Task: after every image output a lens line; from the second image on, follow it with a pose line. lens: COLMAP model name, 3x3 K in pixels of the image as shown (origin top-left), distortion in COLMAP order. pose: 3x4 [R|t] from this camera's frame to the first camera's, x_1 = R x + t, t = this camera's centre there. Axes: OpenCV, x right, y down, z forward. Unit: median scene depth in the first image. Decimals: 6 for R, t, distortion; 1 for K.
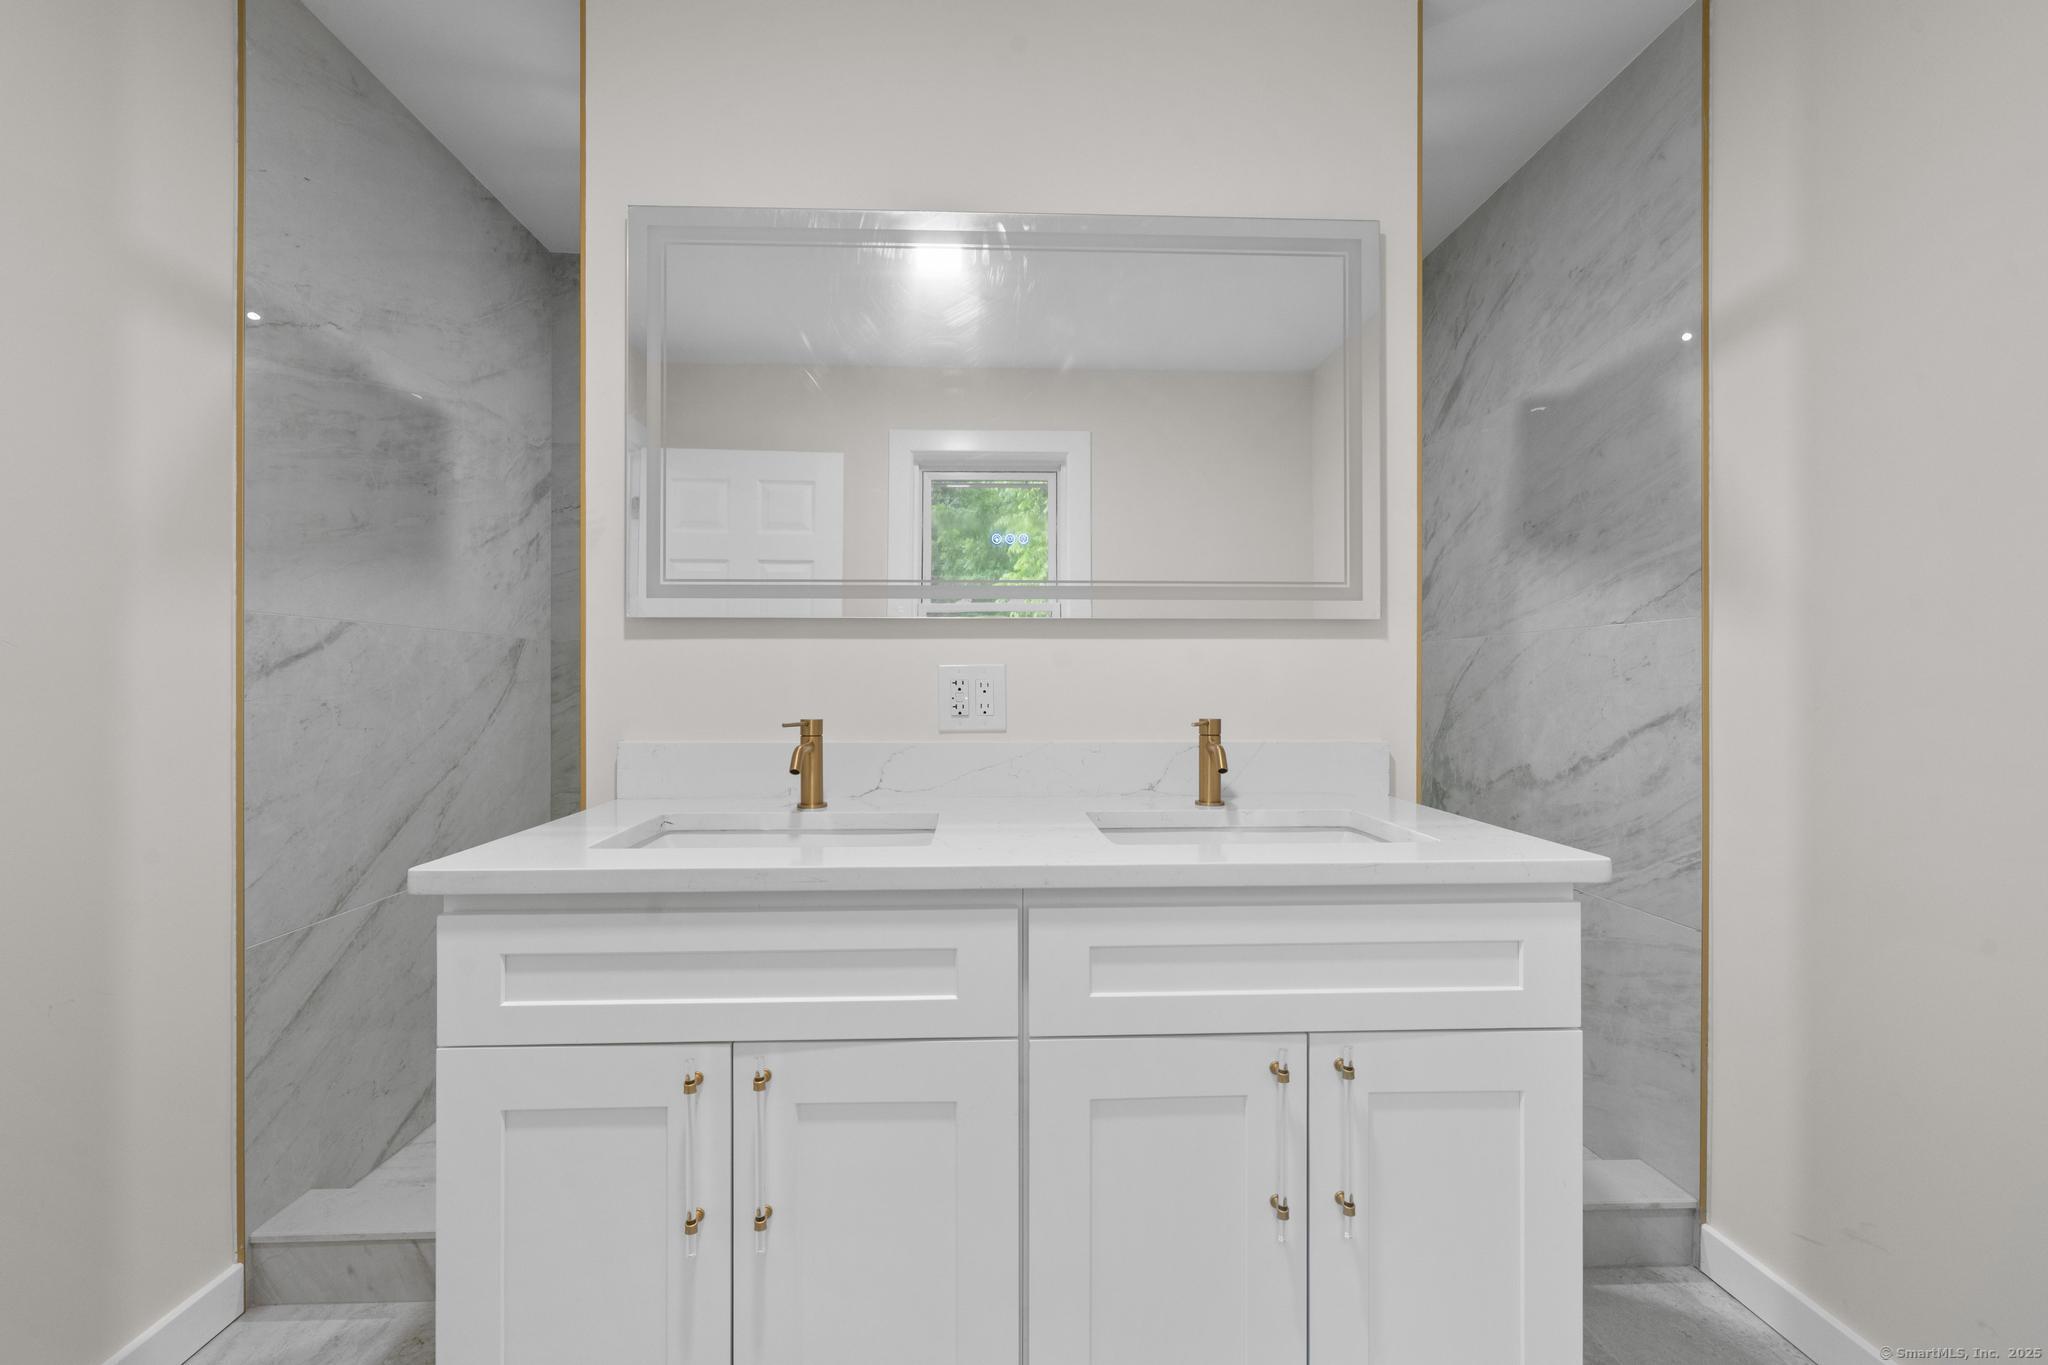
lens RADIAL K [[915.3, 0, 1020.7], [0, 915.3, 679.5], [0, 0, 1]] dist [-0.005219, 0.000190]
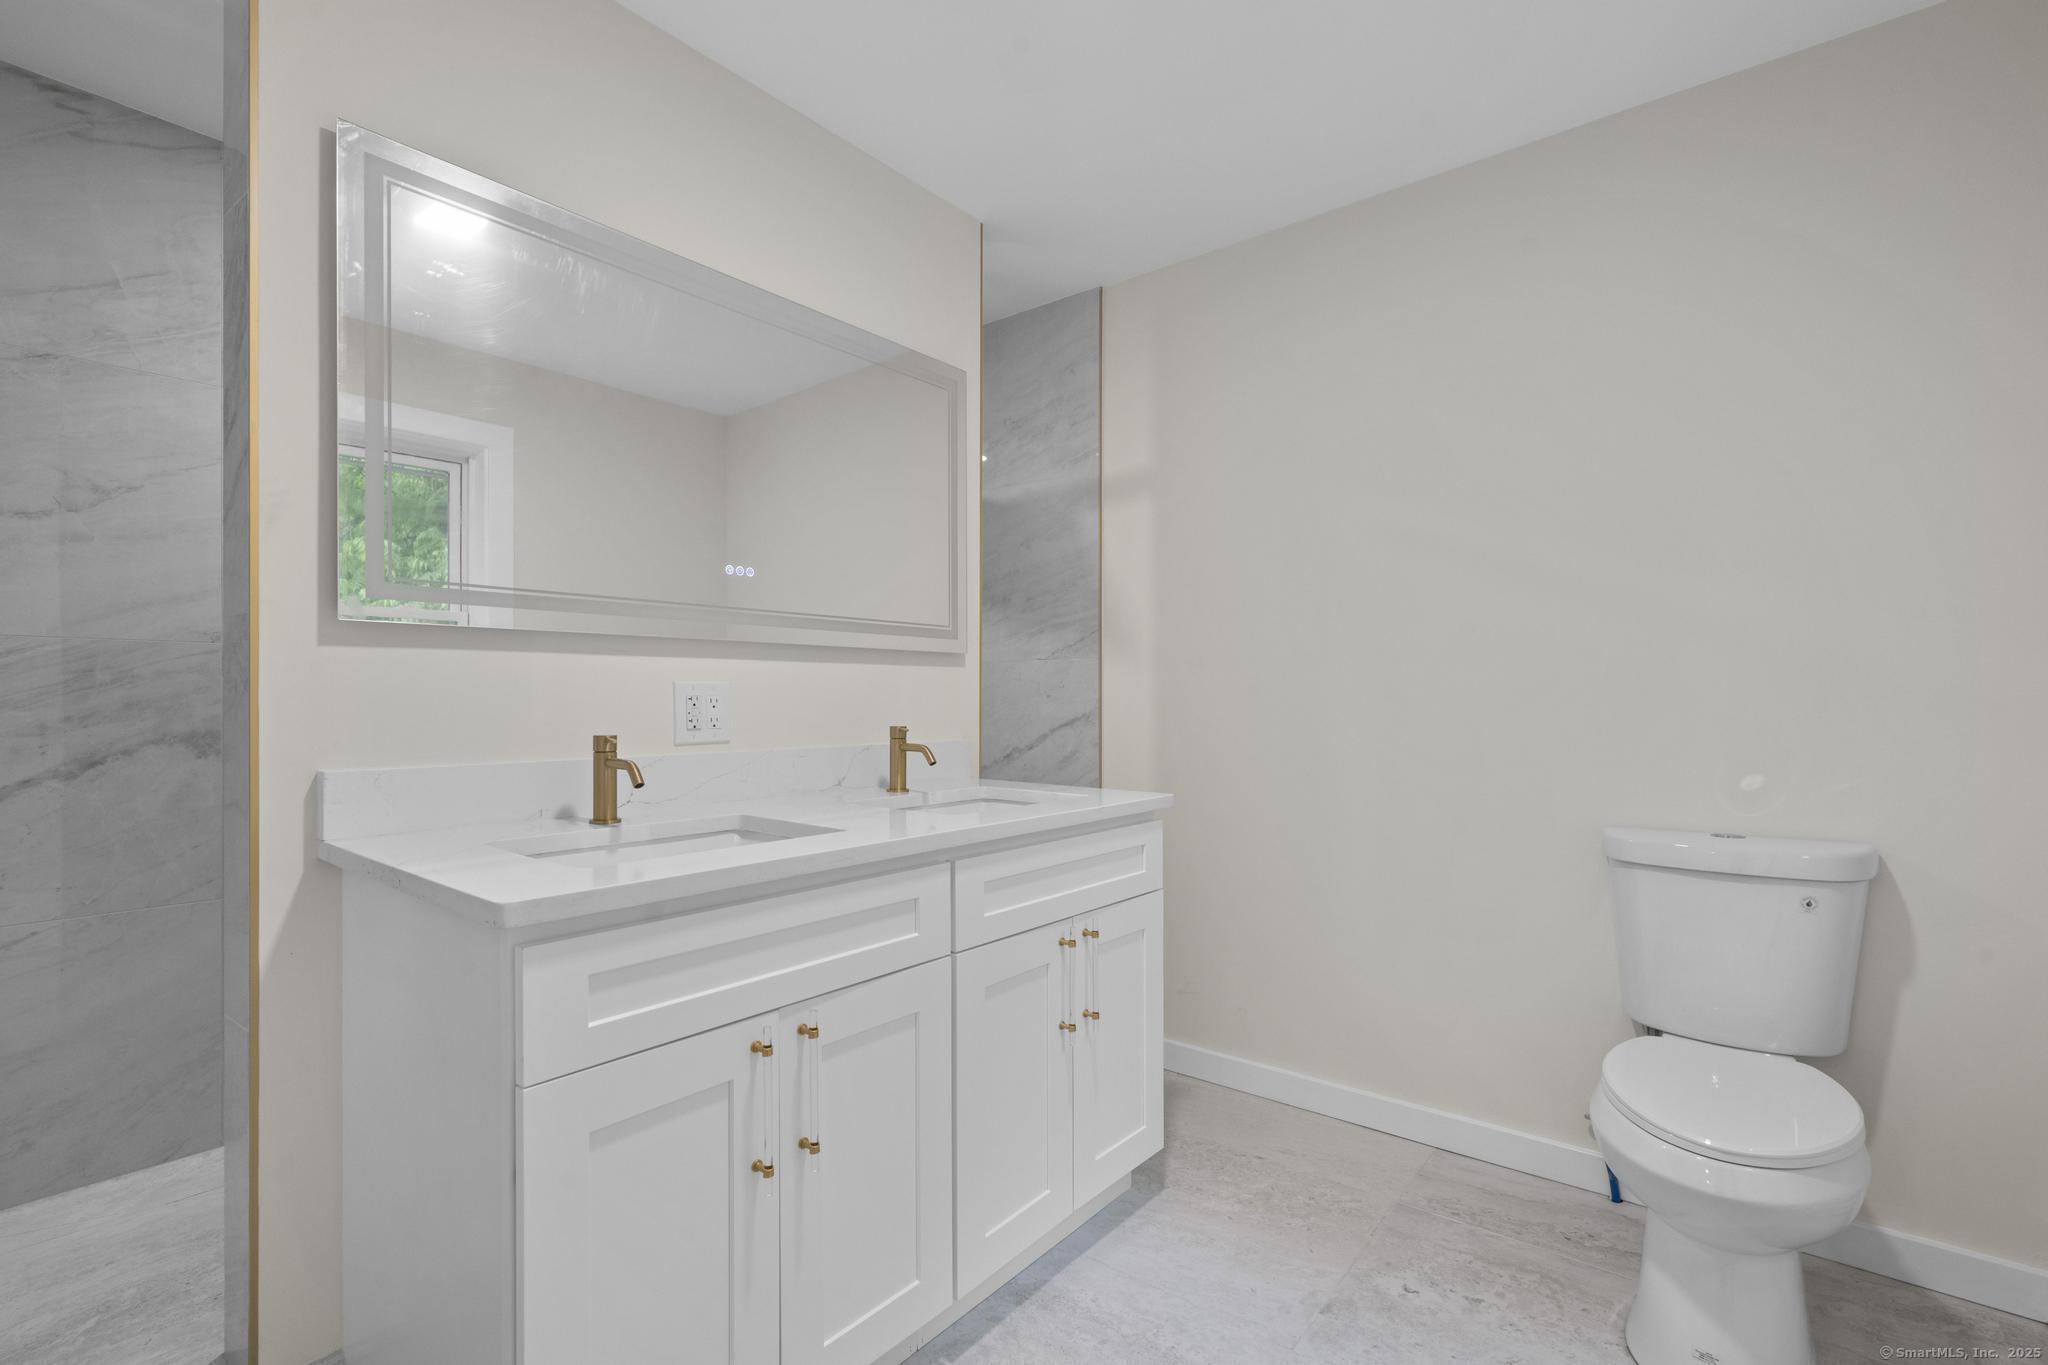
lens RADIAL K [[915.3, 0, 1029.1], [0, 915.3, 690.7], [0, 0, 1]] dist [-0.005219, 0.000190]
pose [[0.656791, 0.006057, 0.754049, -0.540793], [-0.002359, 0.999979, -0.005978, -0.000112], [-0.754069, 0.002148, 0.656791, -0.000516]]
